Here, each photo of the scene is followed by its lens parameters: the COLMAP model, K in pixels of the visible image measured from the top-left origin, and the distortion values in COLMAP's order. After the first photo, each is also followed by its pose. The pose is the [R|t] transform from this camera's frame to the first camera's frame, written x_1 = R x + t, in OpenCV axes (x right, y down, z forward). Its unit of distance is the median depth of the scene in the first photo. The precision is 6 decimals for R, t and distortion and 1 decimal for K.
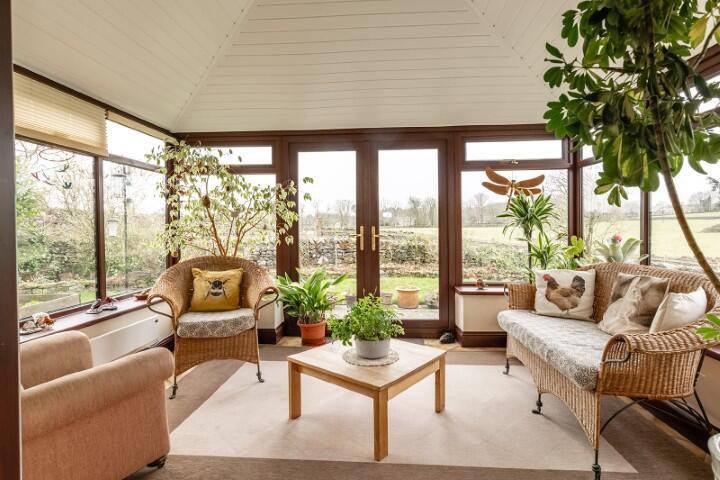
lens RADIAL K [[375.8, 0, 360.0], [0, 375.8, 240.0], [0, 0, 1]] dist [-0.000704, 0.000135]
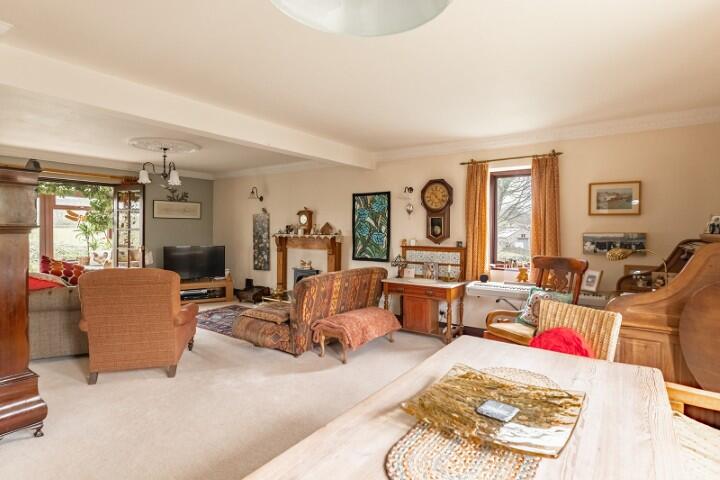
lens RADIAL K [[375.8, 0, 360.0], [0, 375.8, 240.0], [0, 0, 1]] dist [-0.000704, 0.000135]
pose [[0.519530, -0.008028, 0.854414, -0.721878], [0.011490, 0.999931, 0.002409, 0.010929], [-0.854375, 0.008565, 0.519587, -1.783380]]
